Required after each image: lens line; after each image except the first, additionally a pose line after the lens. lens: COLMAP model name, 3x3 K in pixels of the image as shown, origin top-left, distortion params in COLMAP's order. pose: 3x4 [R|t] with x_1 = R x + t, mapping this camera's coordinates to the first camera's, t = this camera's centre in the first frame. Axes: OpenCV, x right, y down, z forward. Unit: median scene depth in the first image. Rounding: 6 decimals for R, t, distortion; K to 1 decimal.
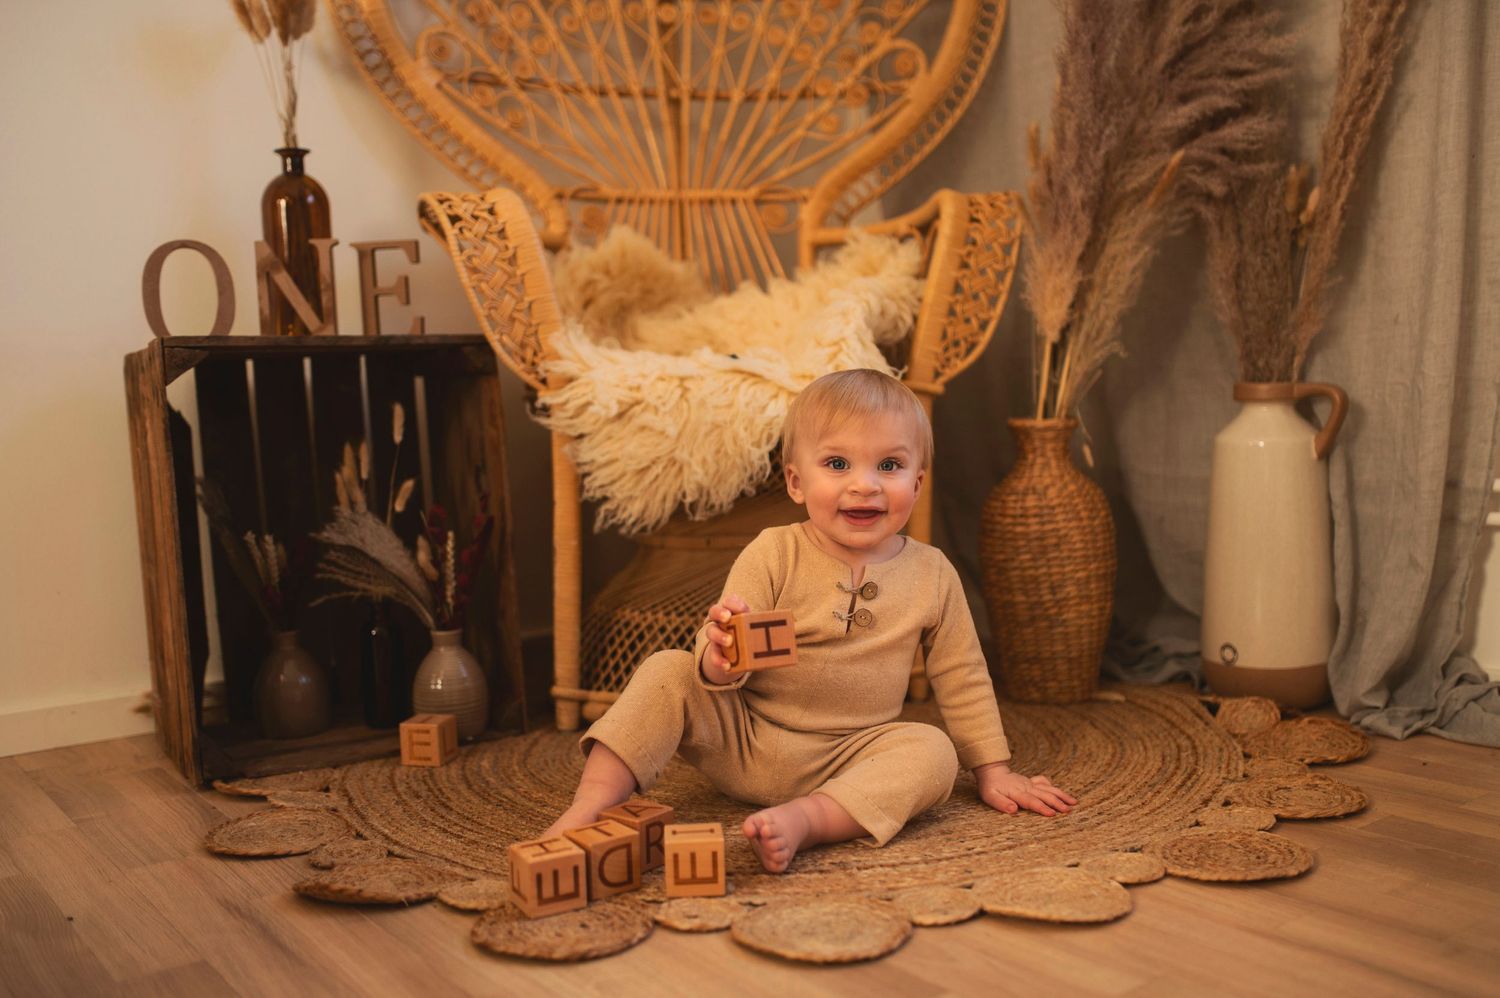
lens RADIAL K [[1407.4, 0, 760.8], [0, 1407.4, 489.7], [0, 0, 1]] dist [-0.021151, 0.000000]
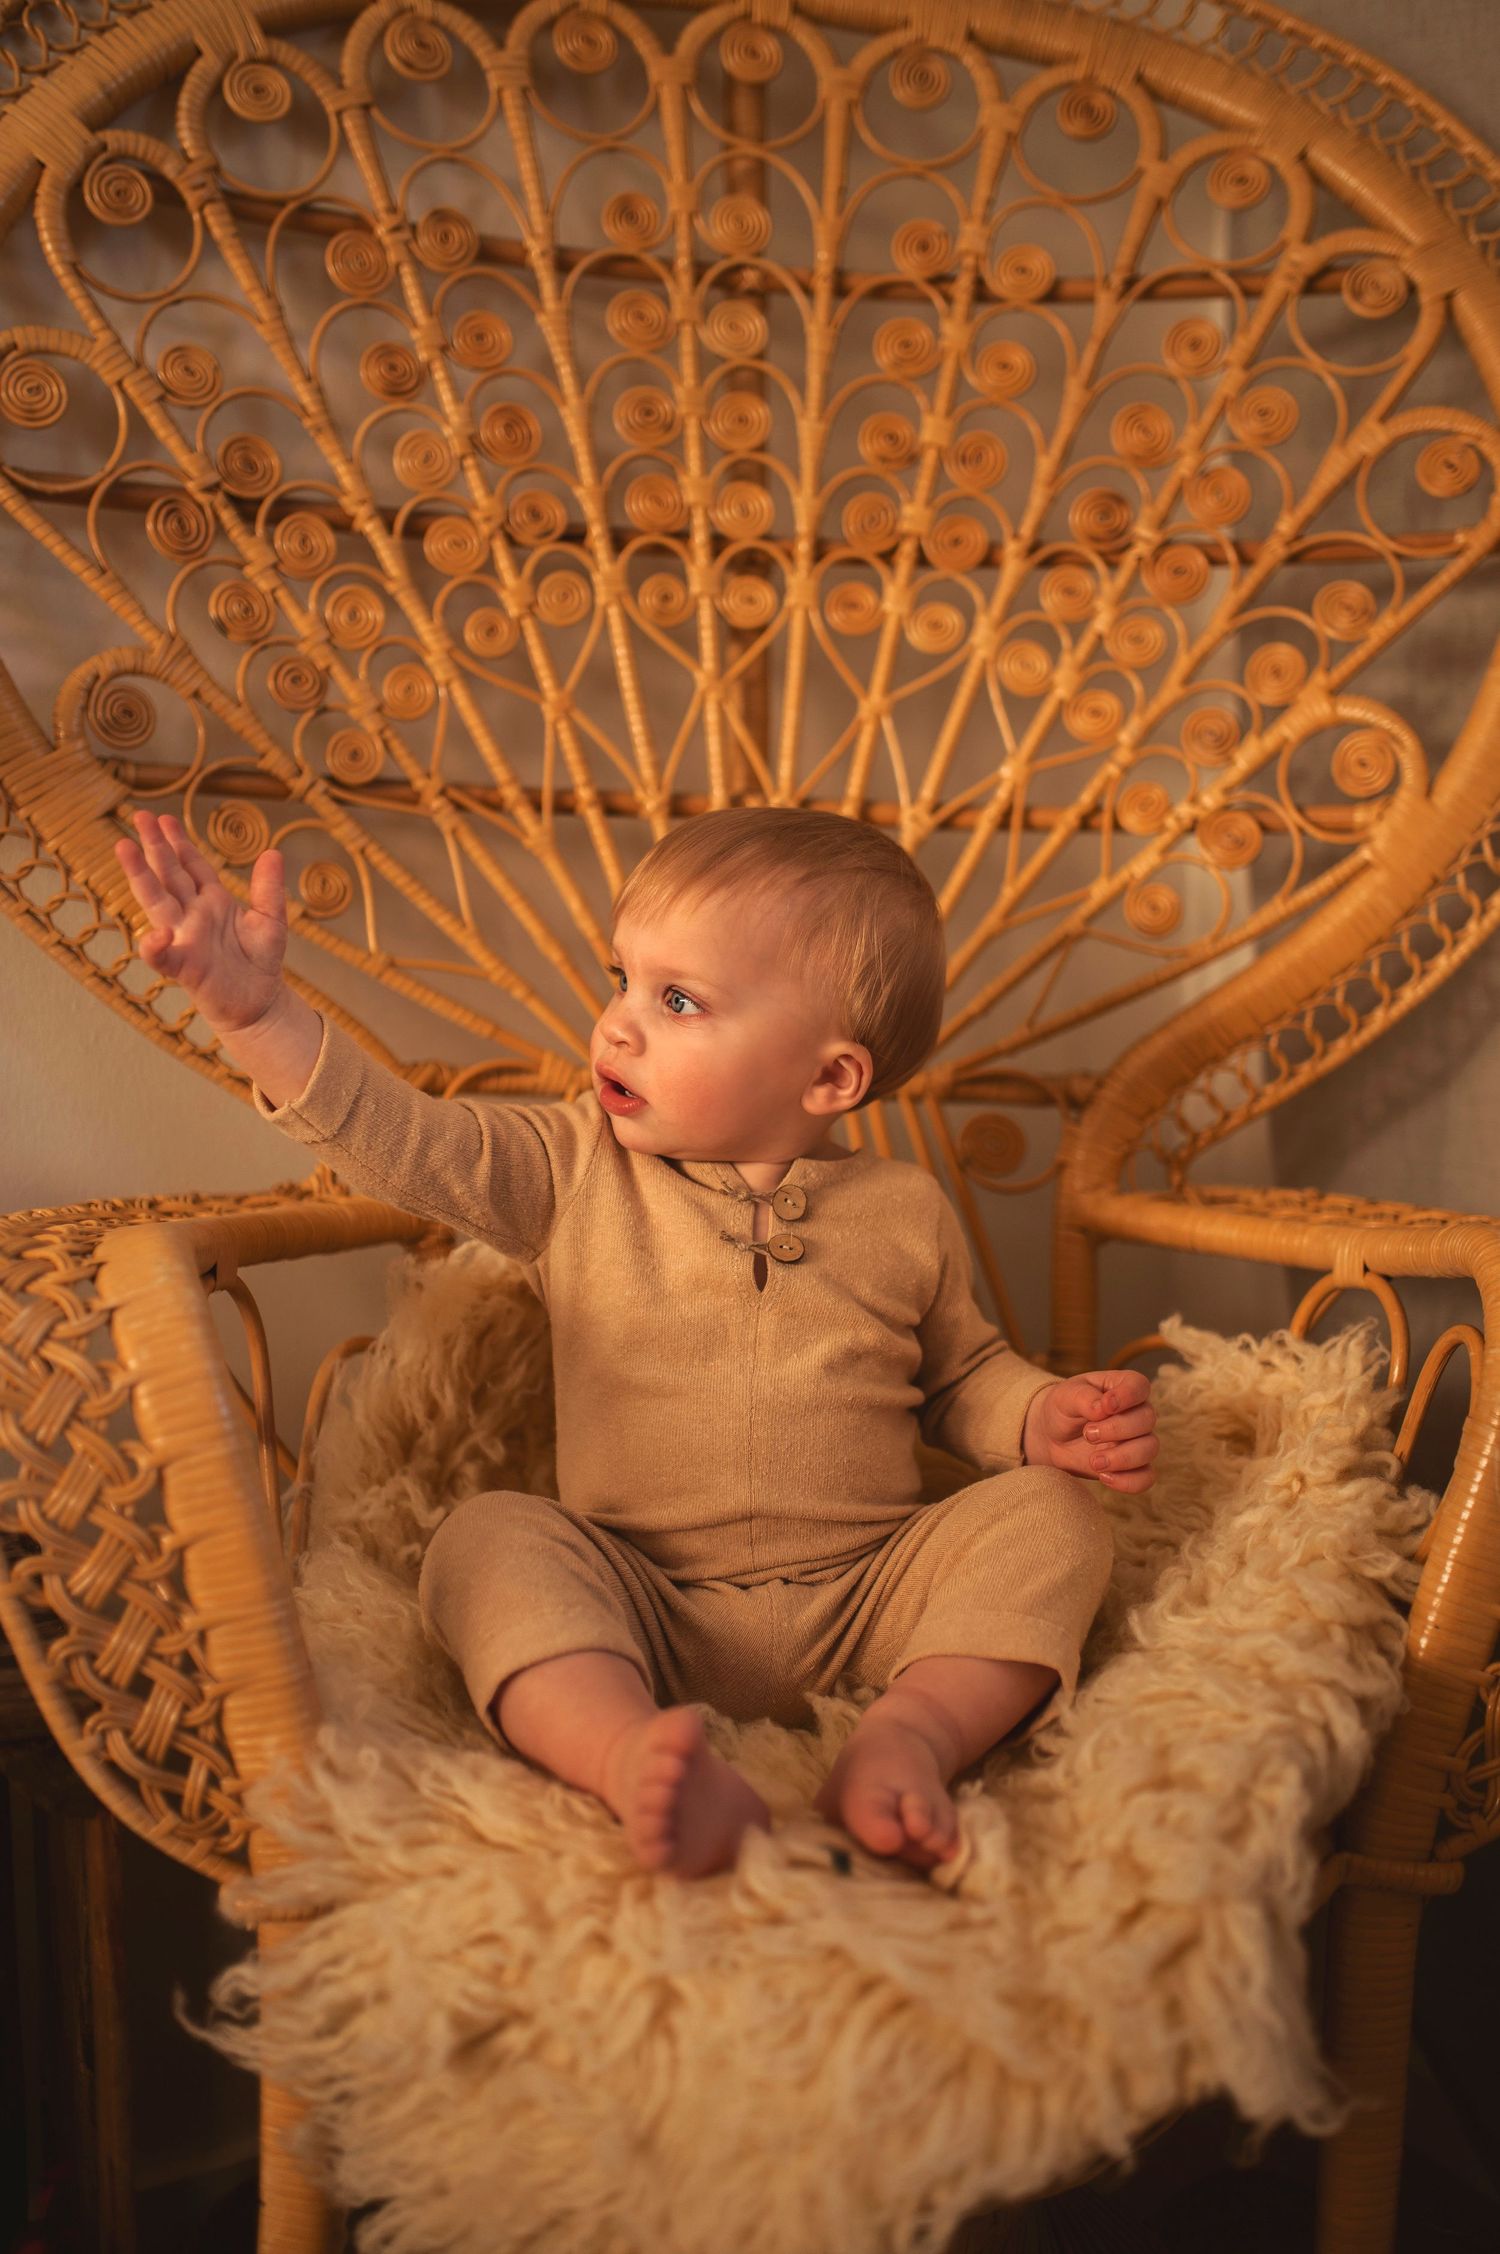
lens RADIAL K [[2114.9, 0, 748.6], [0, 2114.9, 1112.0], [0, 0, 1]] dist [-0.021151, 0.000000]
pose [[0.994086, 0.056853, -0.092527, -0.004738], [-0.056479, 0.998382, 0.006655, -0.256954], [0.092756, -0.001390, 0.995688, 0.530320]]
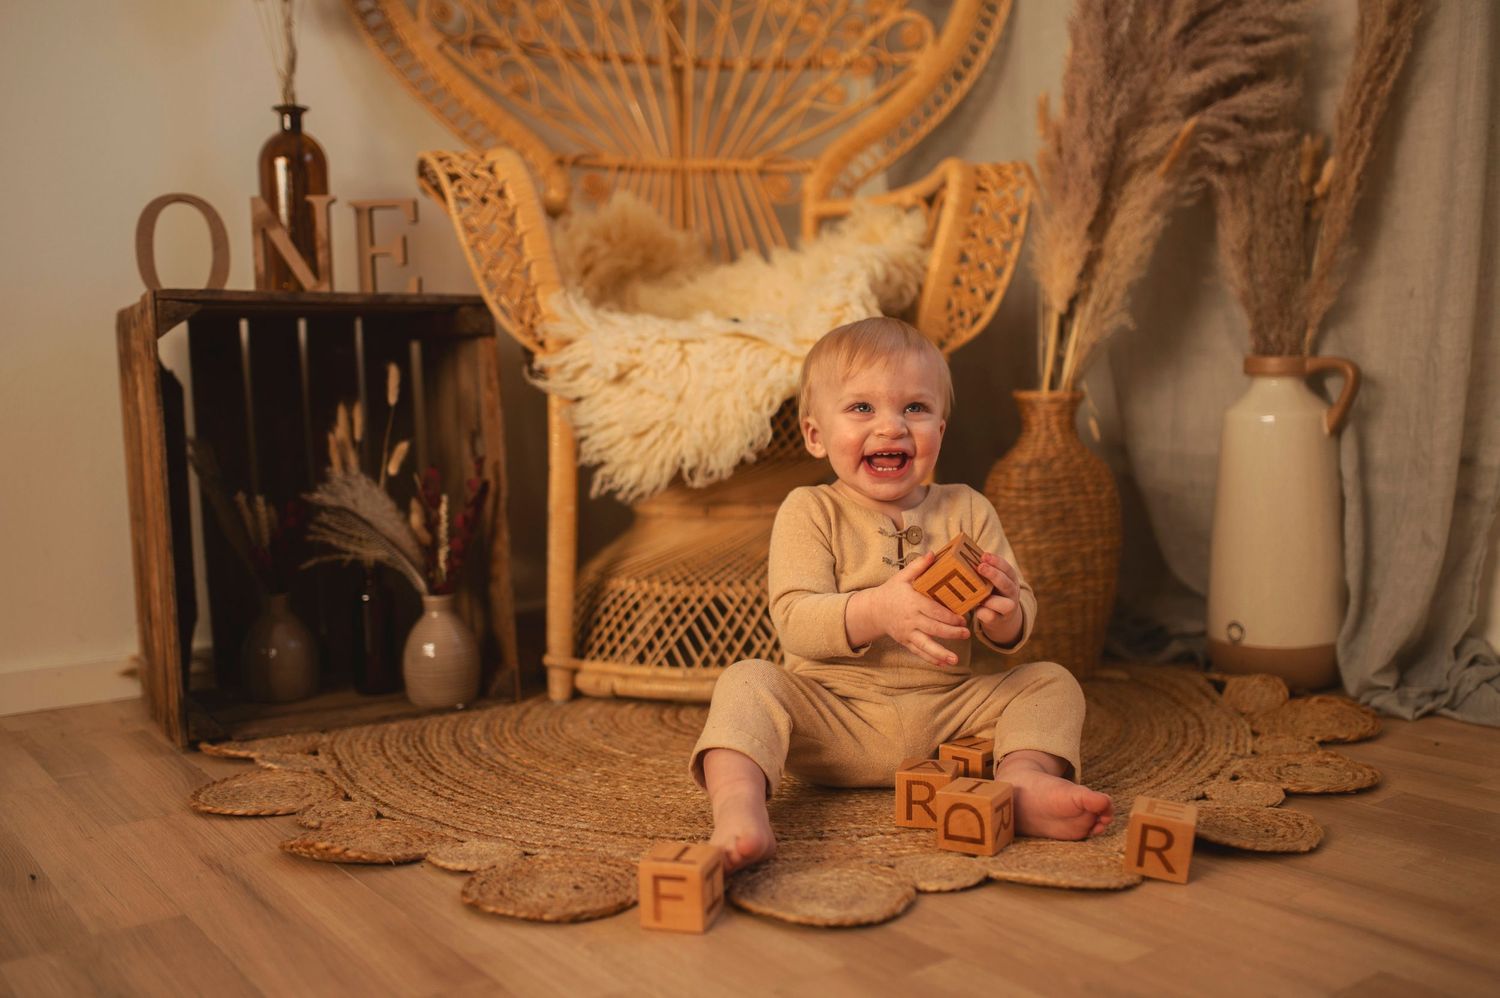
lens RADIAL K [[1407.4, 0, 748.4], [0, 1407.4, 480.8], [0, 0, 1]] dist [-0.021151, 0.000000]
pose [[0.999881, 0.014948, -0.003752, -0.004912], [-0.014966, 0.999876, -0.004808, 0.021163], [0.003680, 0.004863, 0.999981, 0.017860]]
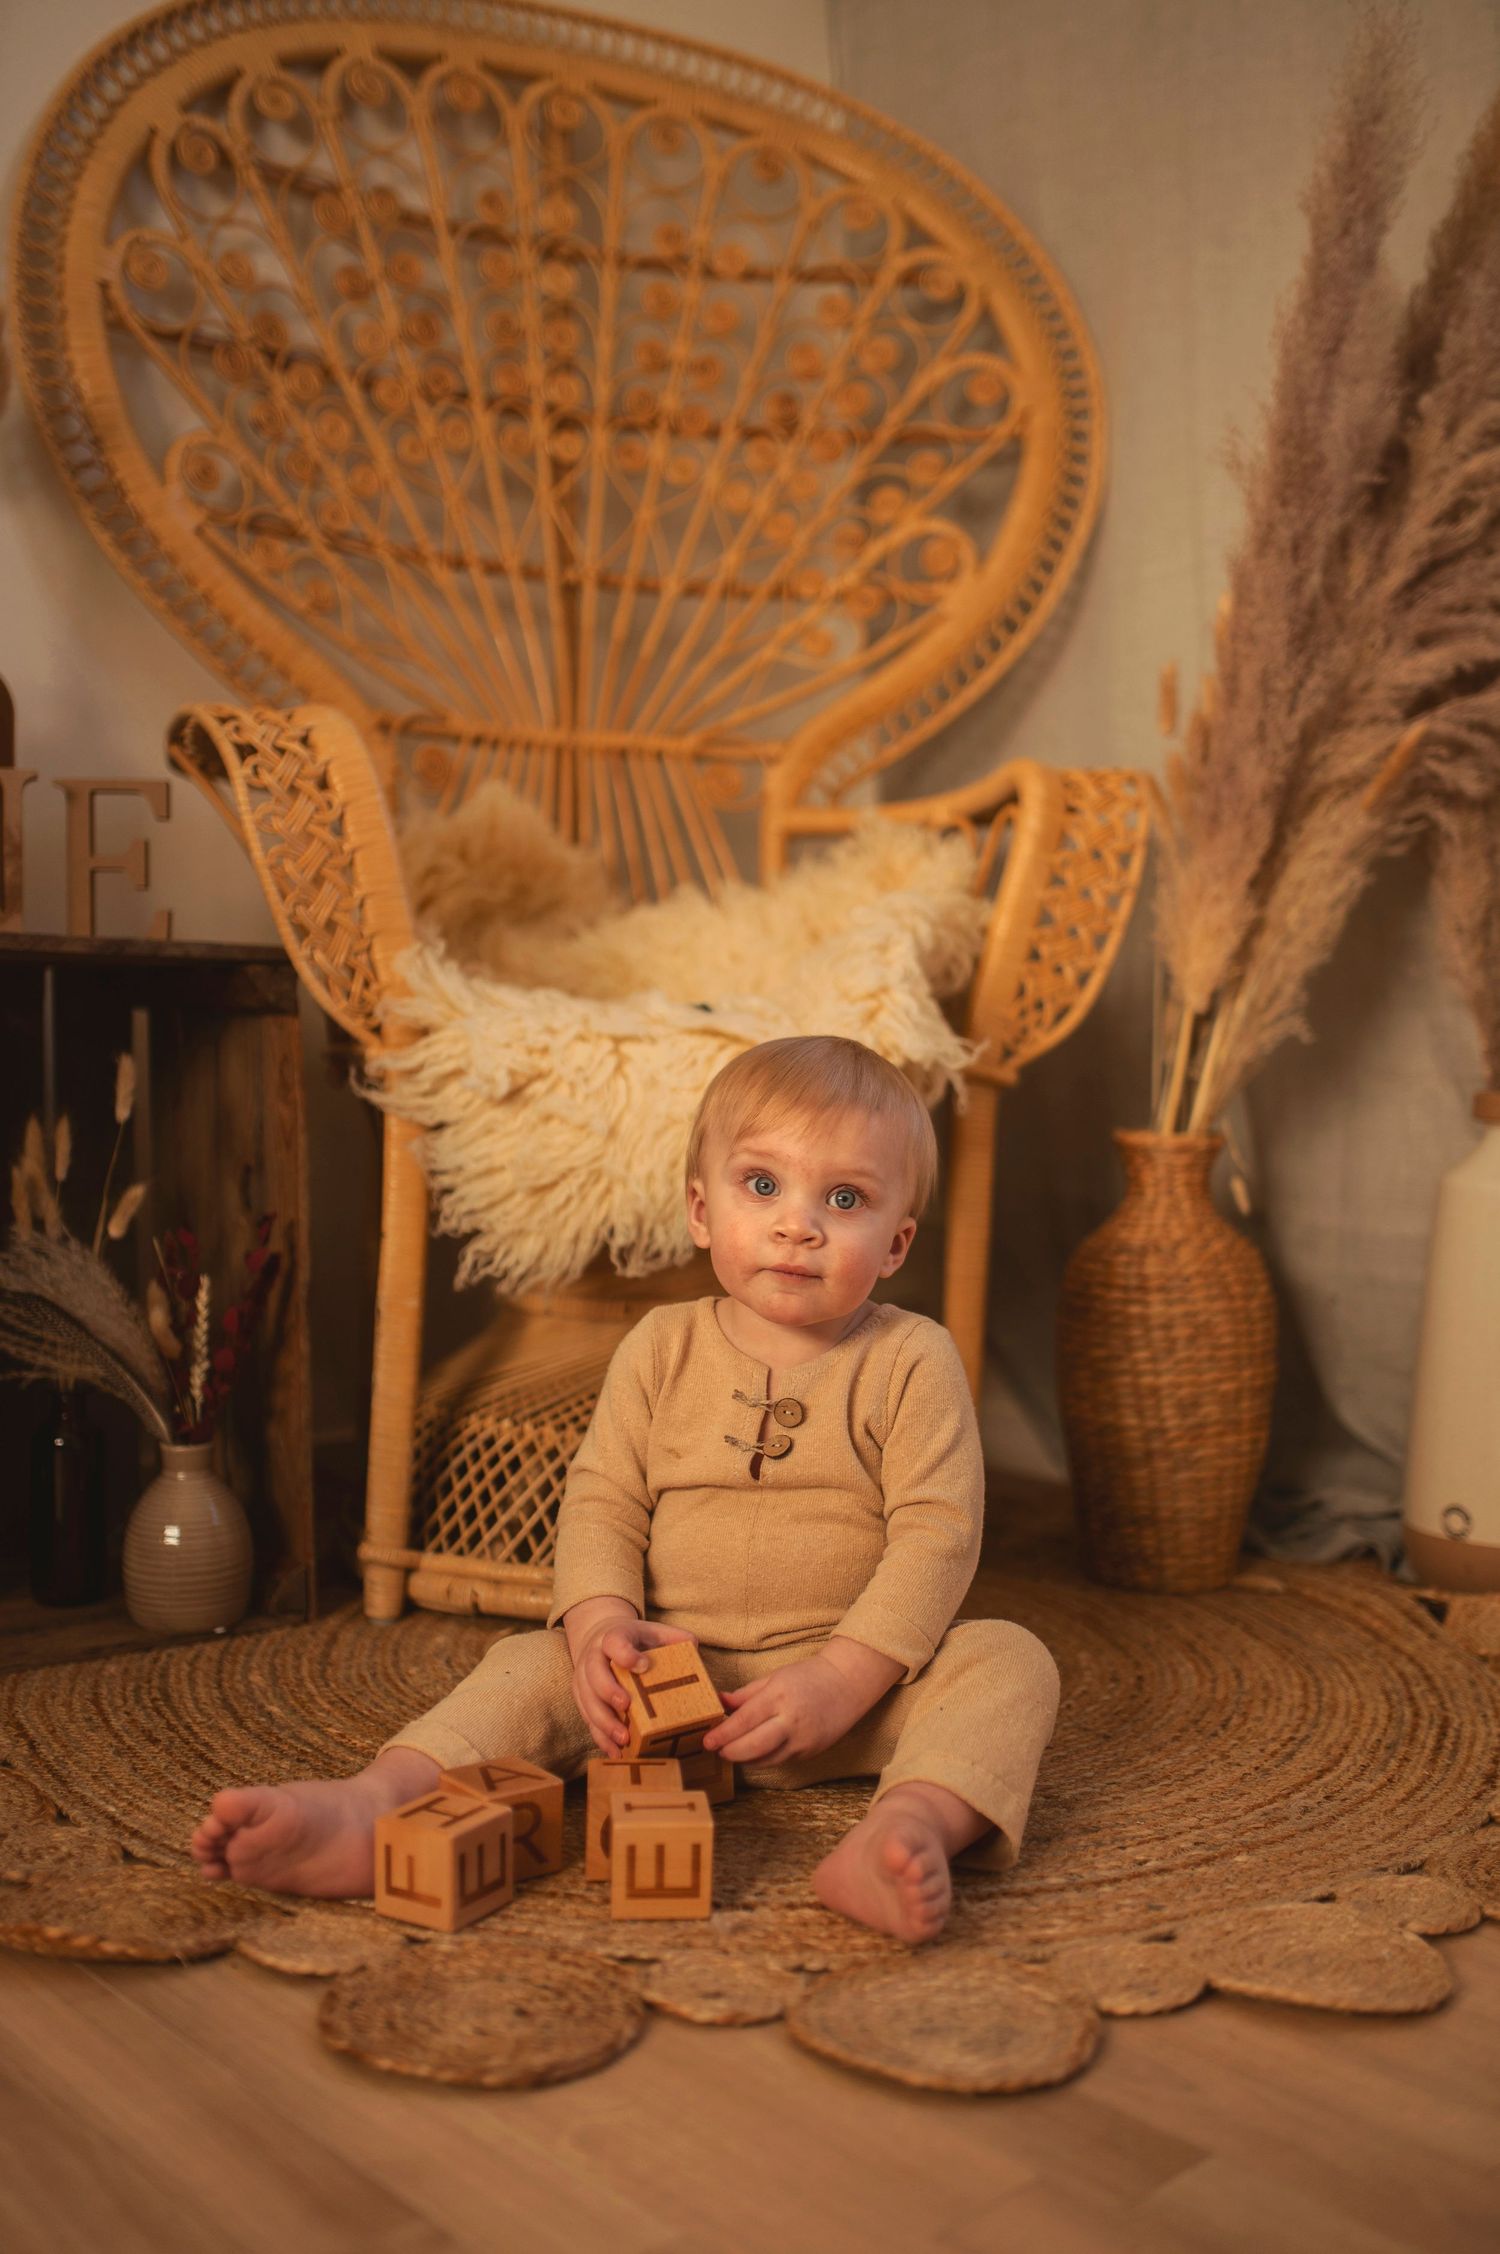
lens RADIAL K [[2114.9, 0, 747.5], [0, 2114.9, 1130.2], [0, 0, 1]] dist [-0.021151, 0.000000]
pose [[0.992630, 0.049461, 0.110635, -0.095798], [-0.045729, 0.998304, -0.036025, -0.009848], [-0.112229, 0.030701, 0.993208, 0.093351]]
